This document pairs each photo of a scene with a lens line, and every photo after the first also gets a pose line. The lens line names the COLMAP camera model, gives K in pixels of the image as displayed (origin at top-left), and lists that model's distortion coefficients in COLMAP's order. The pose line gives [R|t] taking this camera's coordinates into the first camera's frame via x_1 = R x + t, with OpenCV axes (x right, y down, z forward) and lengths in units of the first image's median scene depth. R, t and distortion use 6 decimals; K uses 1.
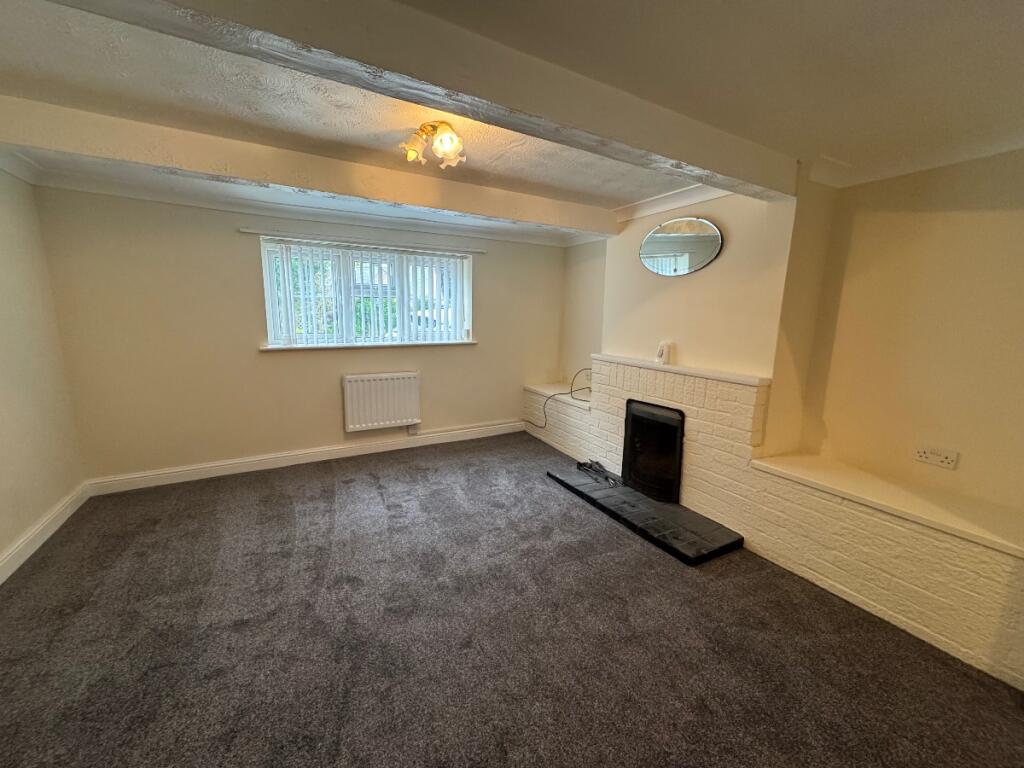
lens RADIAL K [[405.6, 0, 512.0], [0, 405.6, 384.0], [0, 0, 1]] dist [-0.000697, 0.000121]
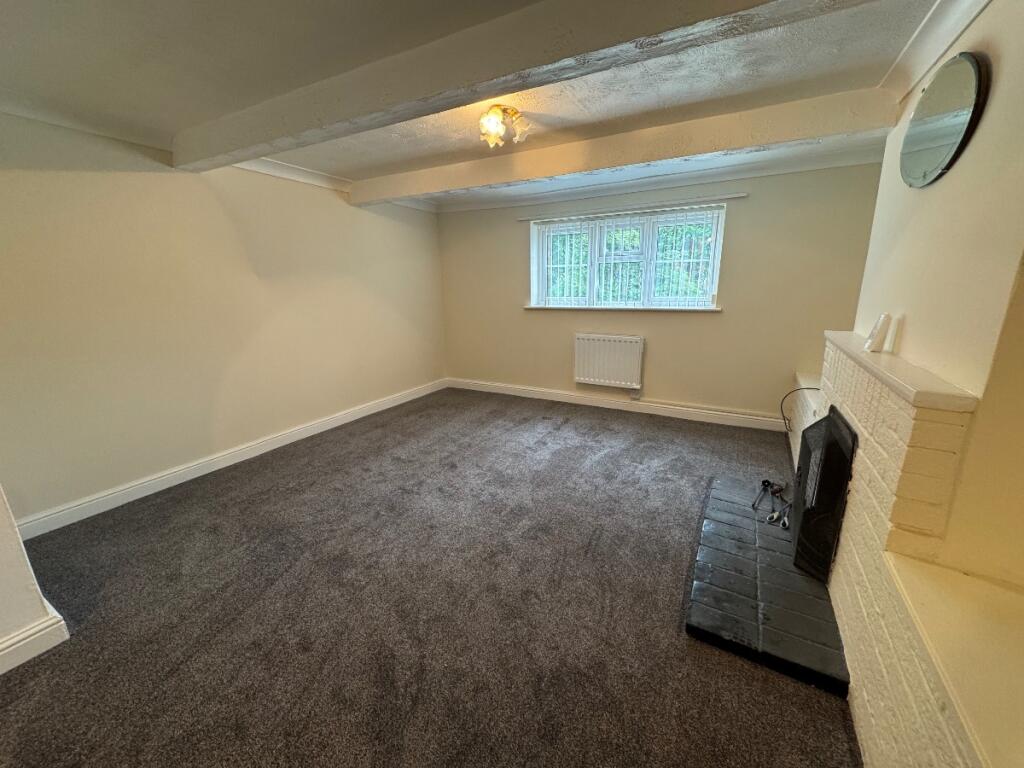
lens RADIAL K [[405.6, 0, 512.0], [0, 405.6, 384.0], [0, 0, 1]] dist [-0.000697, 0.000121]
pose [[0.521198, 0.184784, -0.833191, 0.529942], [-0.124615, 0.982293, 0.139900, -0.019259], [0.844289, 0.030913, 0.534996, 0.245571]]
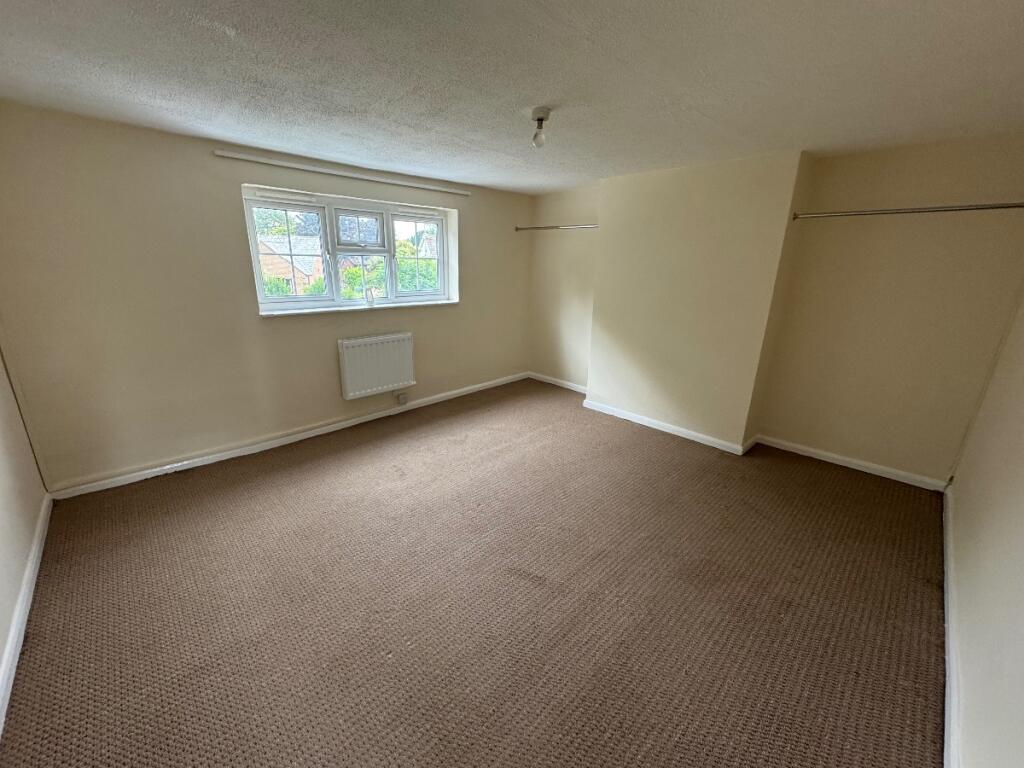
lens RADIAL K [[405.6, 0, 512.0], [0, 405.6, 384.0], [0, 0, 1]] dist [-0.000697, 0.000121]
pose [[0.964807, -0.106985, 0.240213, -0.287752], [0.087654, 0.992095, 0.089798, 0.033333], [-0.247921, -0.065582, 0.966558, 0.001861]]
